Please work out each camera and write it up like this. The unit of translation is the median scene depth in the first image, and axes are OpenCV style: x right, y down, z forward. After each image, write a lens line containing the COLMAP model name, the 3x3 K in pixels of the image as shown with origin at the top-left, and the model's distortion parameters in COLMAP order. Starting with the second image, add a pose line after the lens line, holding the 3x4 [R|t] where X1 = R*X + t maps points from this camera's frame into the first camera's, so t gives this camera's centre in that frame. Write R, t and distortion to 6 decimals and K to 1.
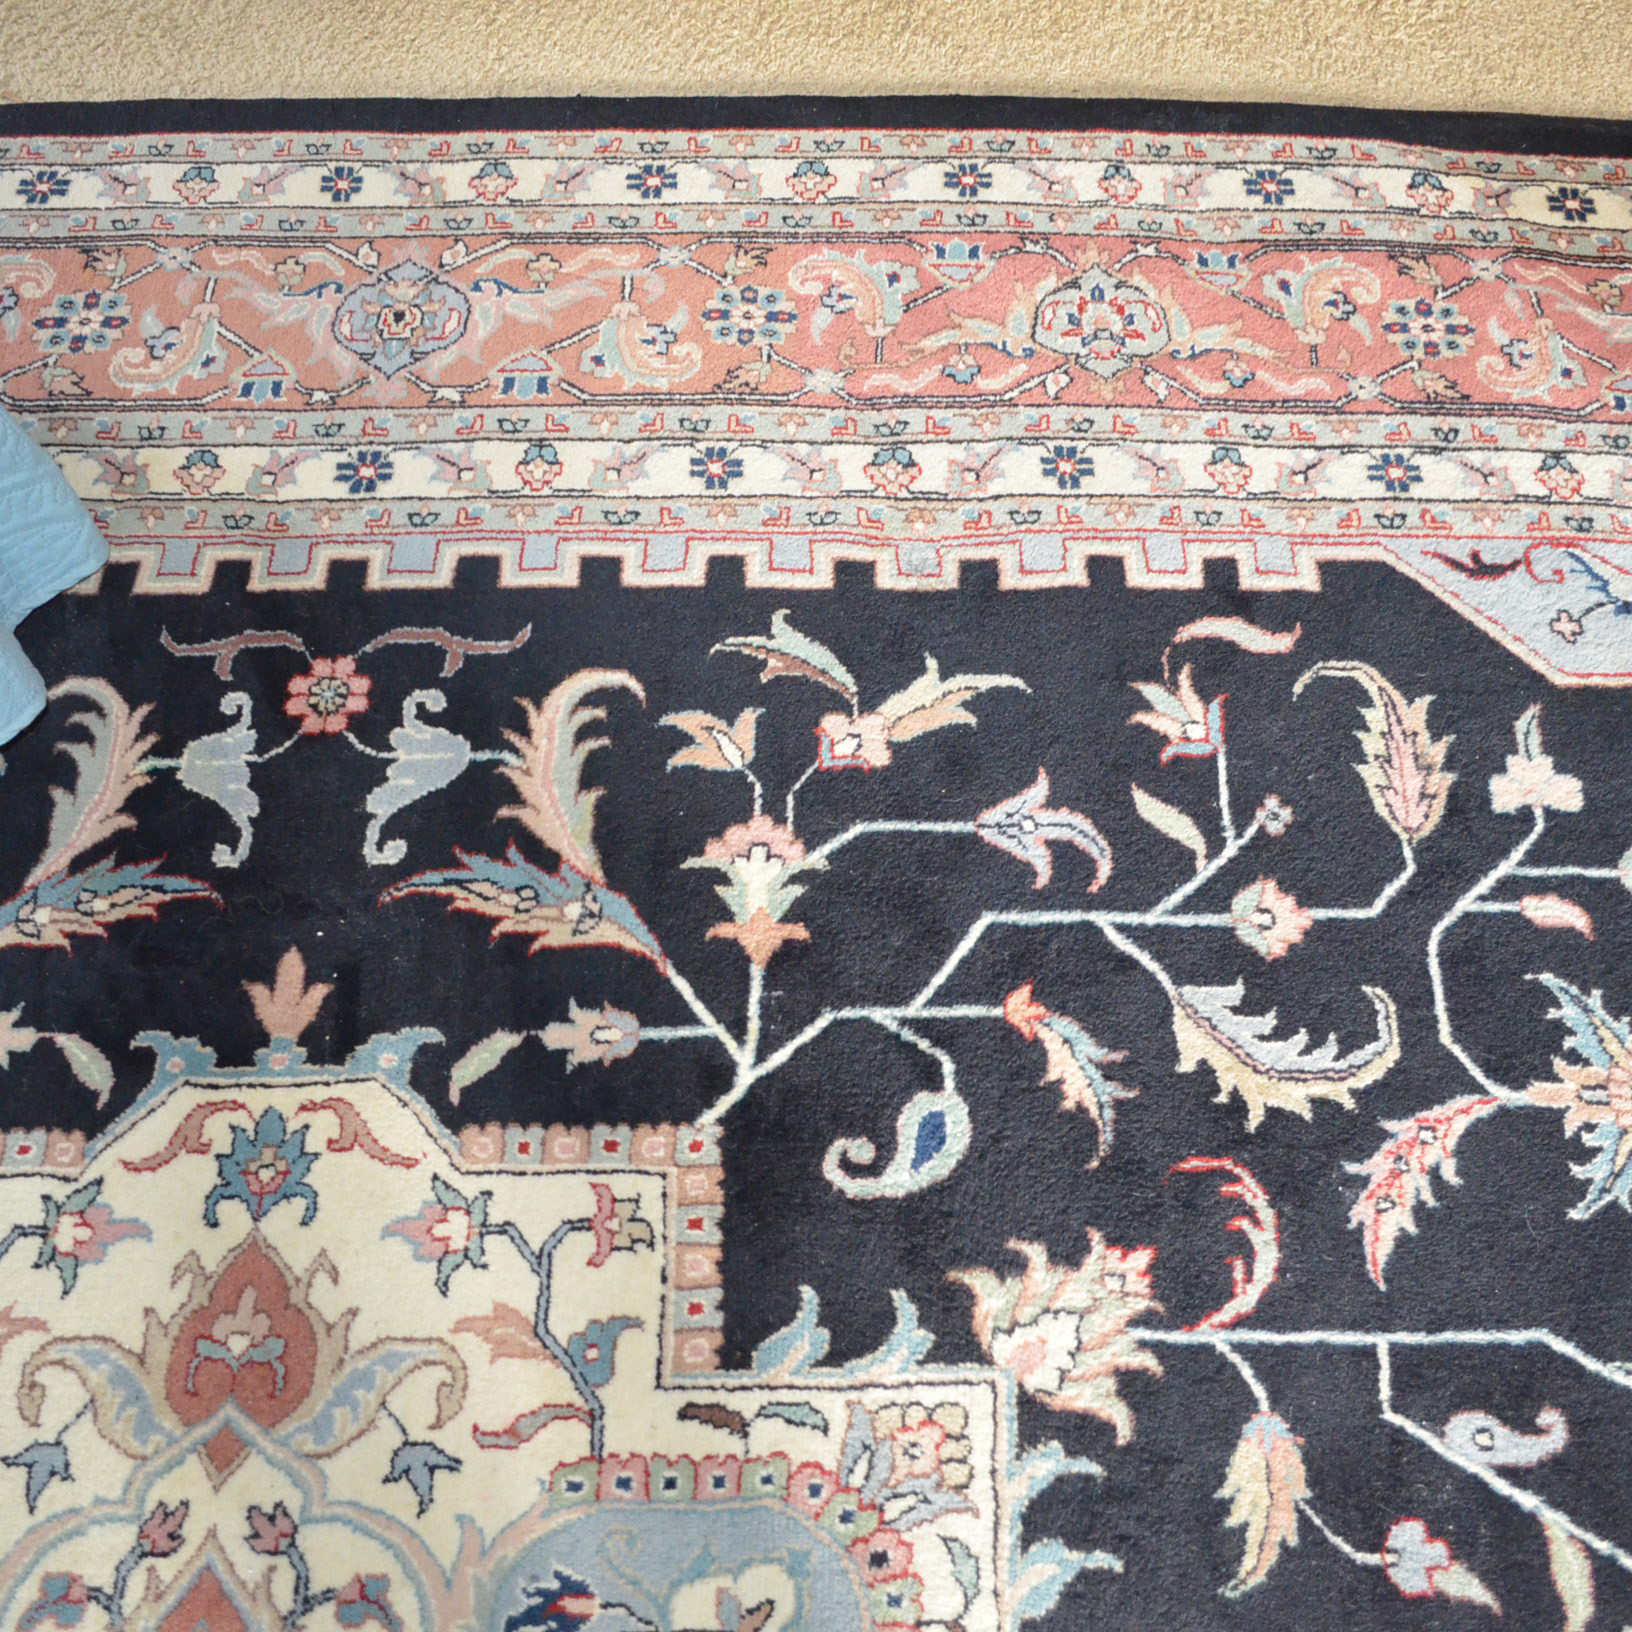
lens RADIAL K [[1943.1, 0, 816.0], [0, 1943.1, 816.0], [0, 0, 1]] dist [-0.084590, 0.010136]
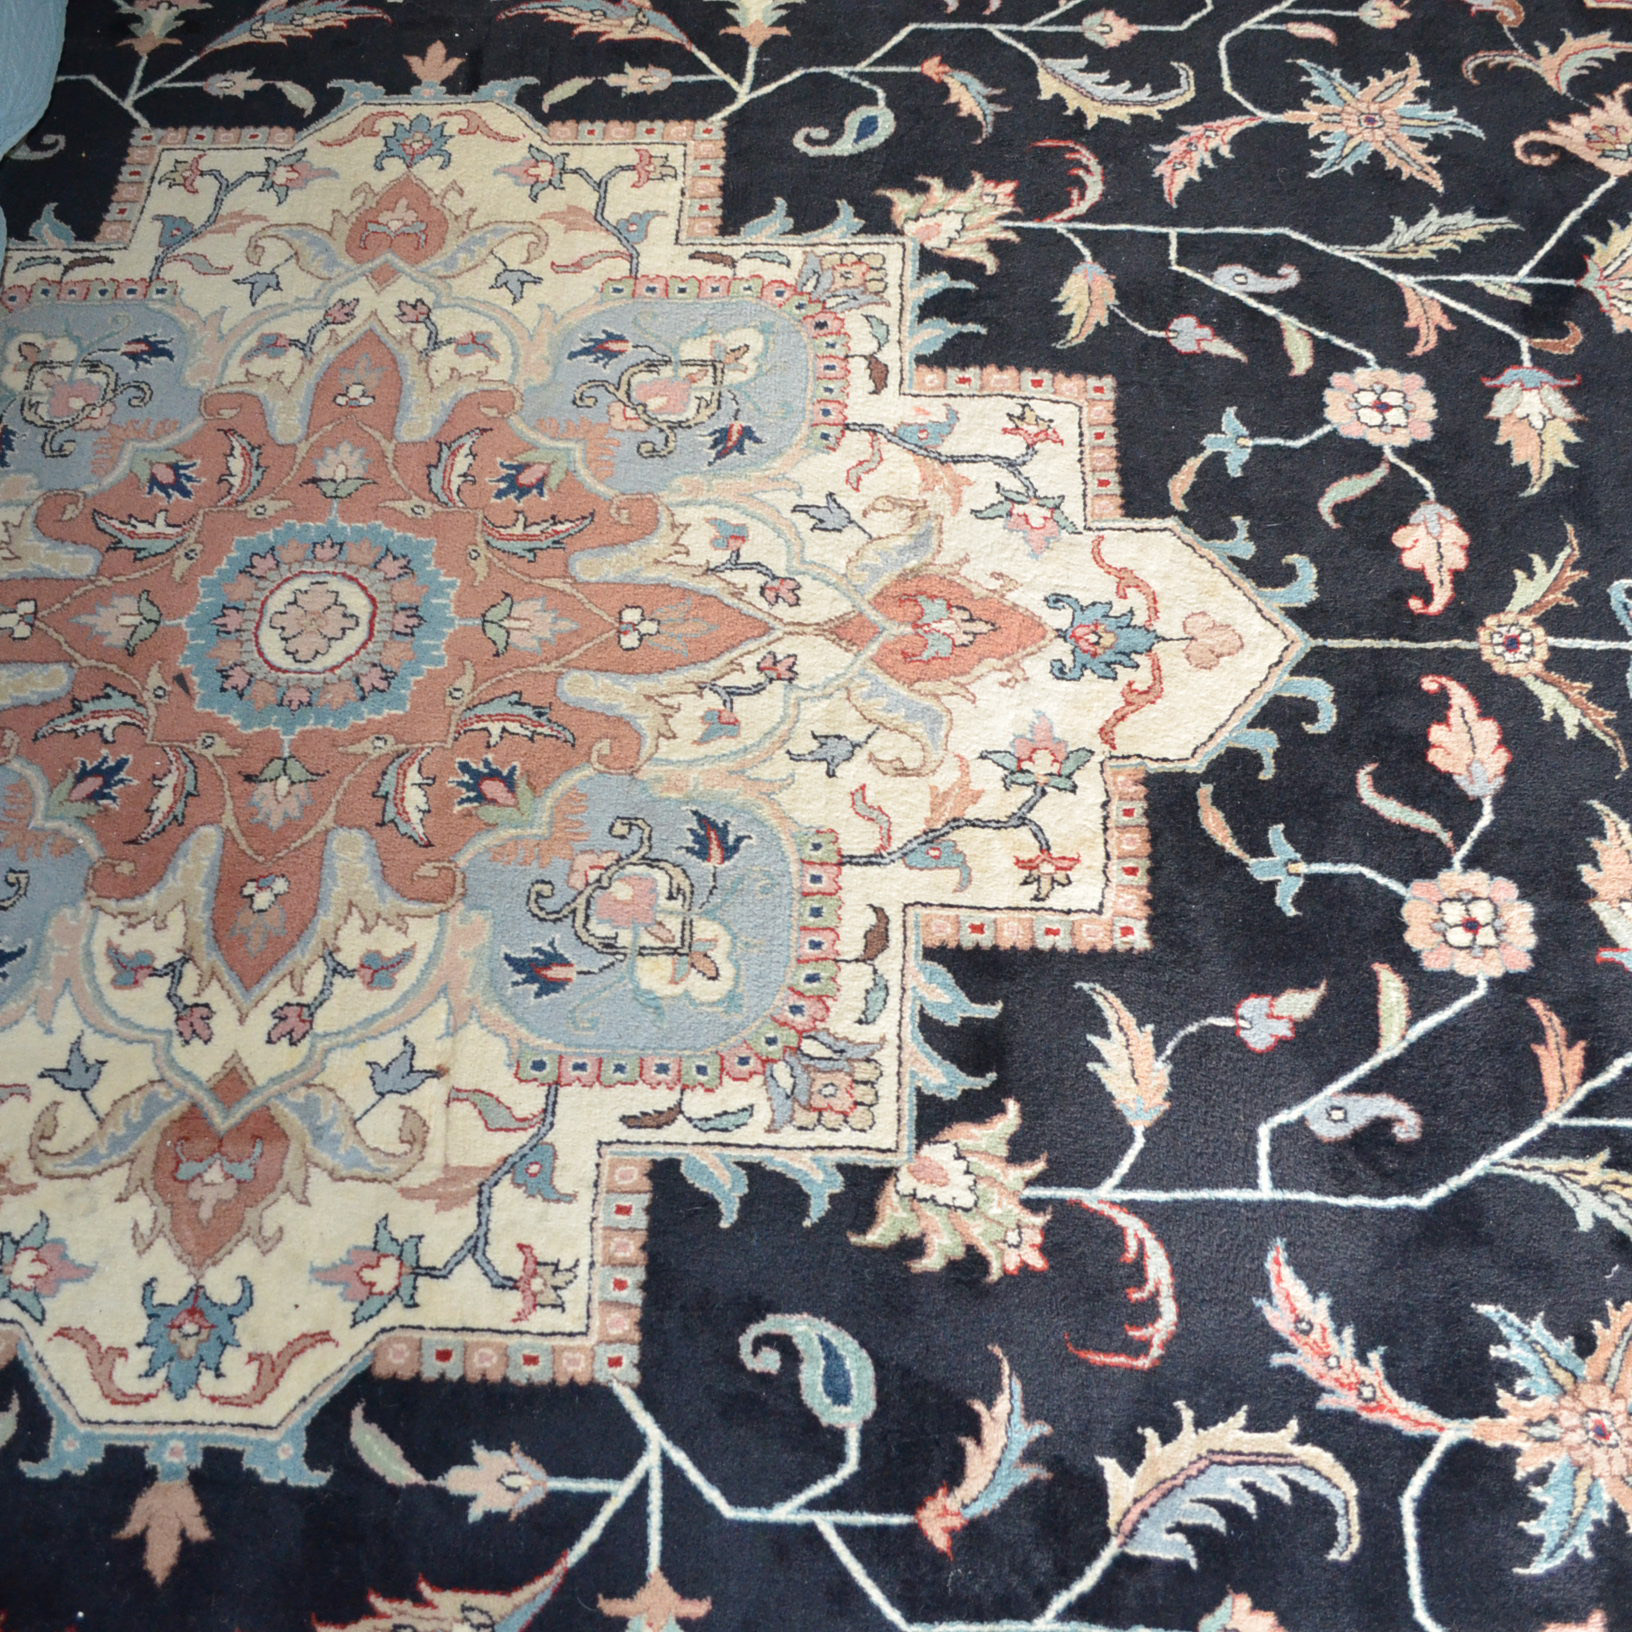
lens RADIAL K [[1943.1, 0, 816.0], [0, 1943.1, 816.0], [0, 0, 1]] dist [-0.084590, 0.010136]
pose [[0.999307, 0.011443, -0.035417, 0.081816], [-0.013823, 0.997611, -0.067681, 0.825097], [0.034558, 0.068124, 0.997078, -0.438617]]
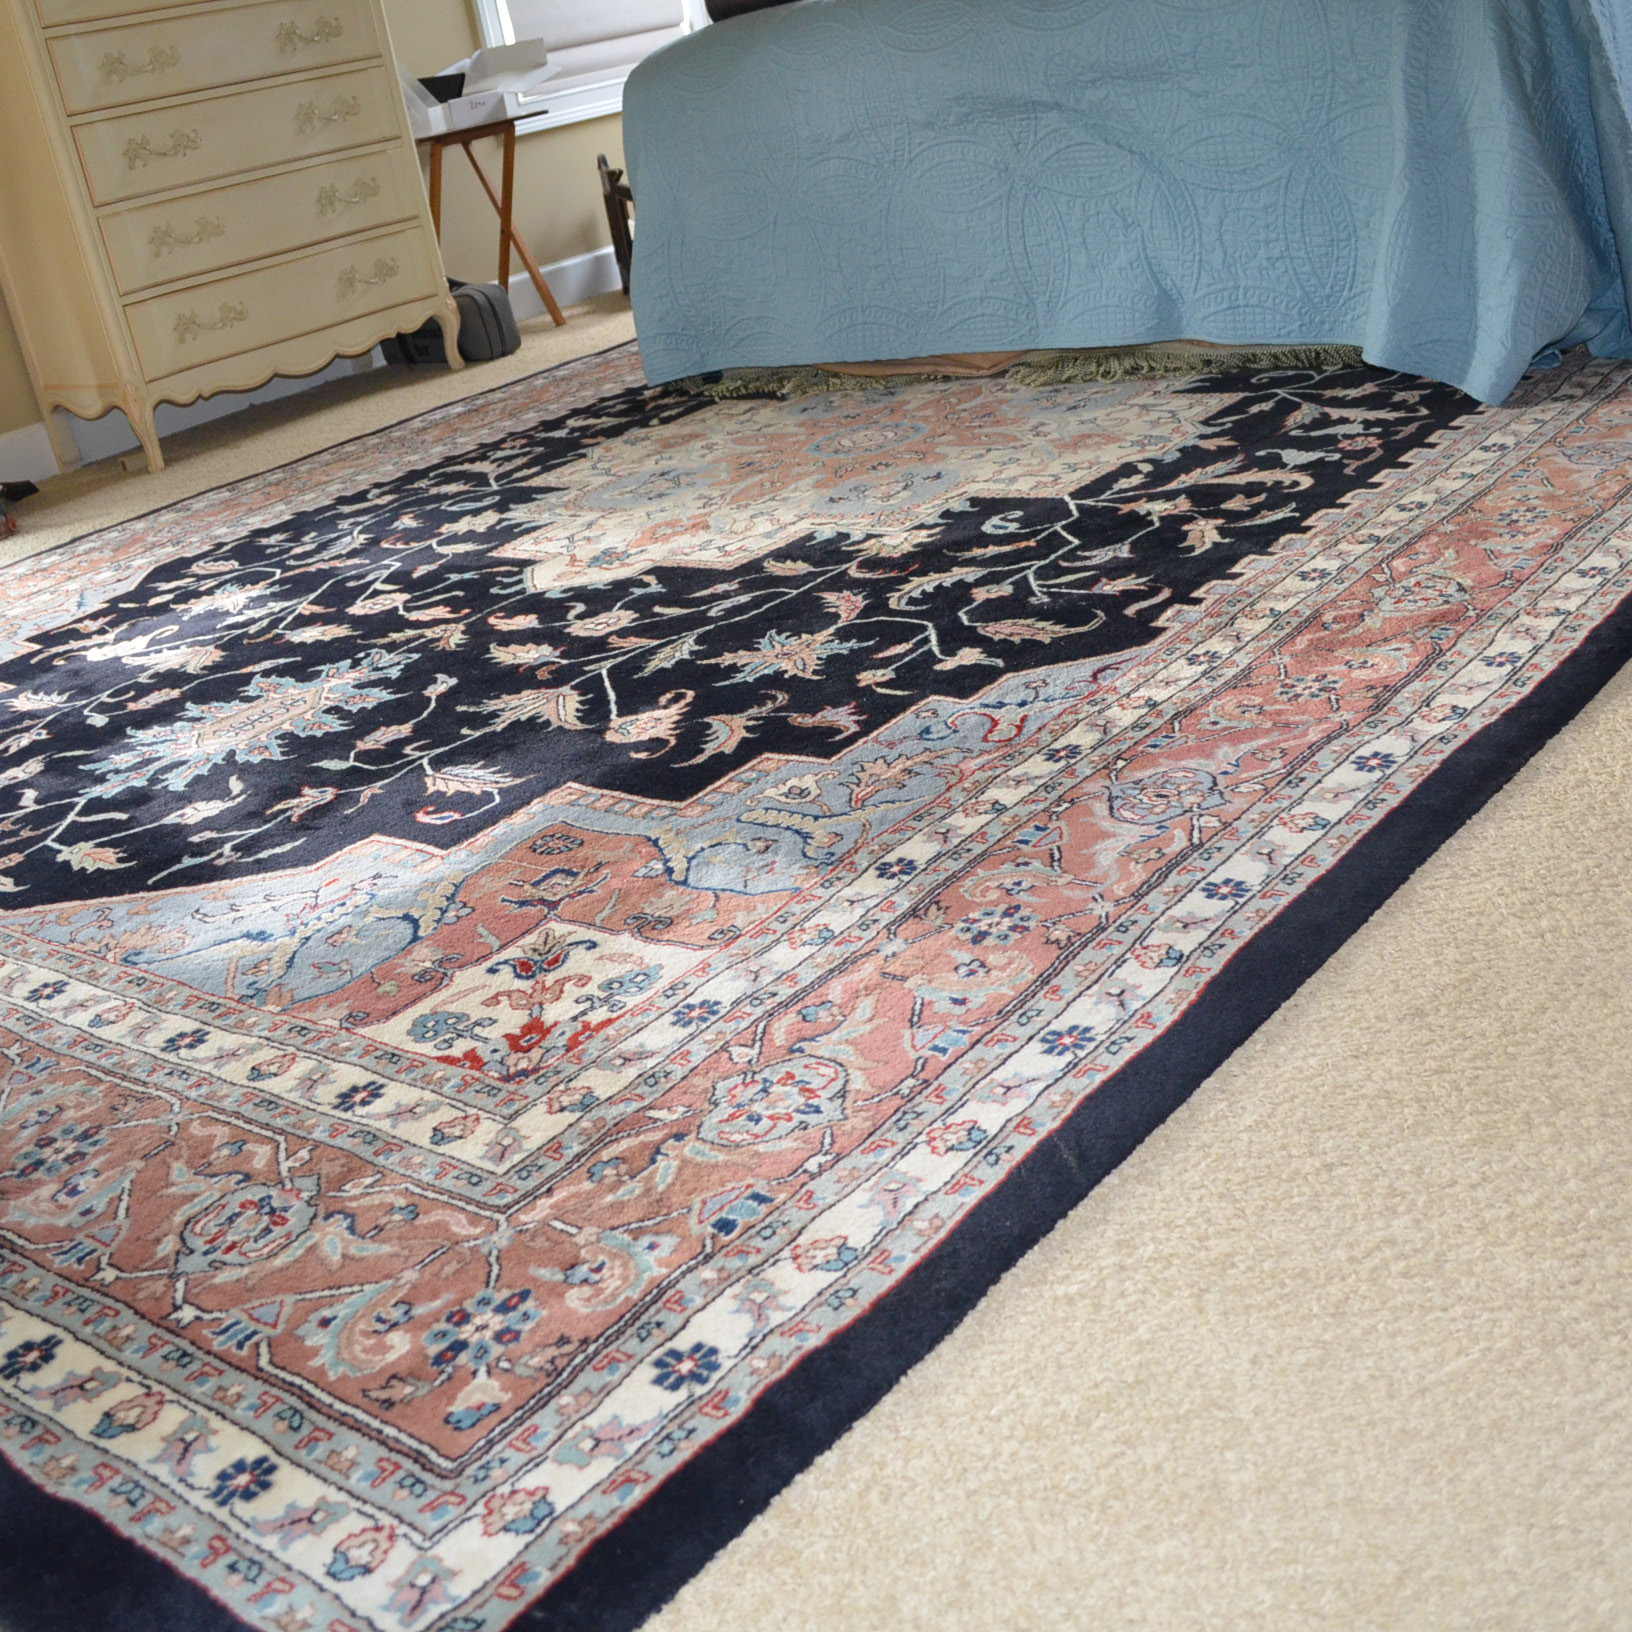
lens RADIAL K [[1943.1, 0, 816.0], [0, 1943.1, 816.0], [0, 0, 1]] dist [-0.084590, 0.010136]
pose [[-0.642845, 0.394293, -0.656722, 1.793287], [-0.587864, 0.295701, 0.752979, -1.281660], [0.491088, 0.870111, 0.041701, 1.143561]]
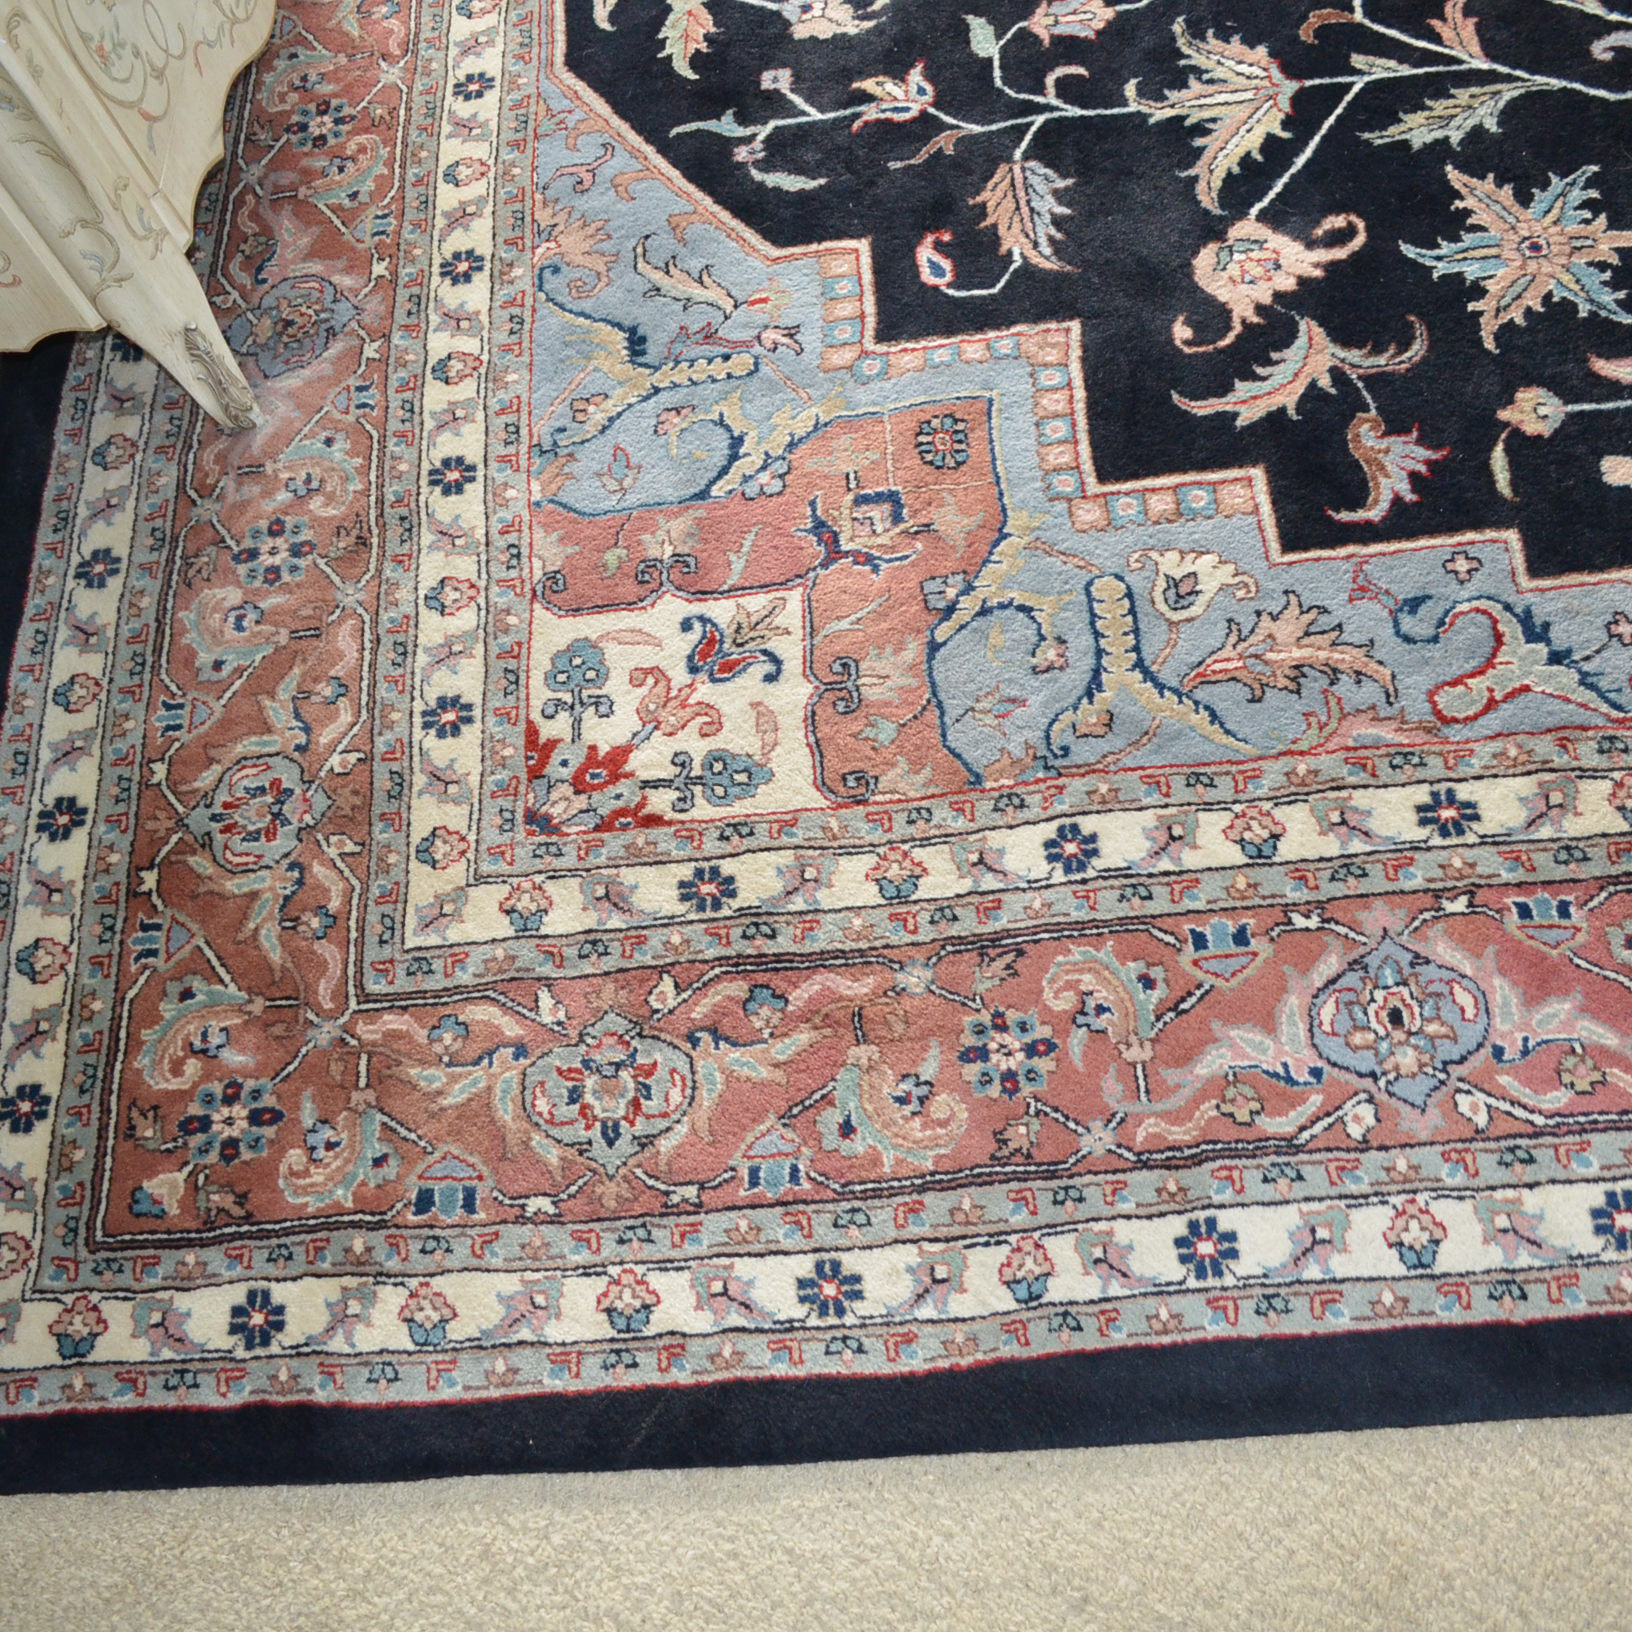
lens RADIAL K [[1943.1, 0, 816.0], [0, 1943.1, 816.0], [0, 0, 1]] dist [-0.084590, 0.010136]
pose [[-0.988571, 0.087947, 0.122448, 0.830227], [0.047872, -0.587052, 0.808132, -1.157615], [0.142956, 0.804758, 0.576133, 0.556821]]
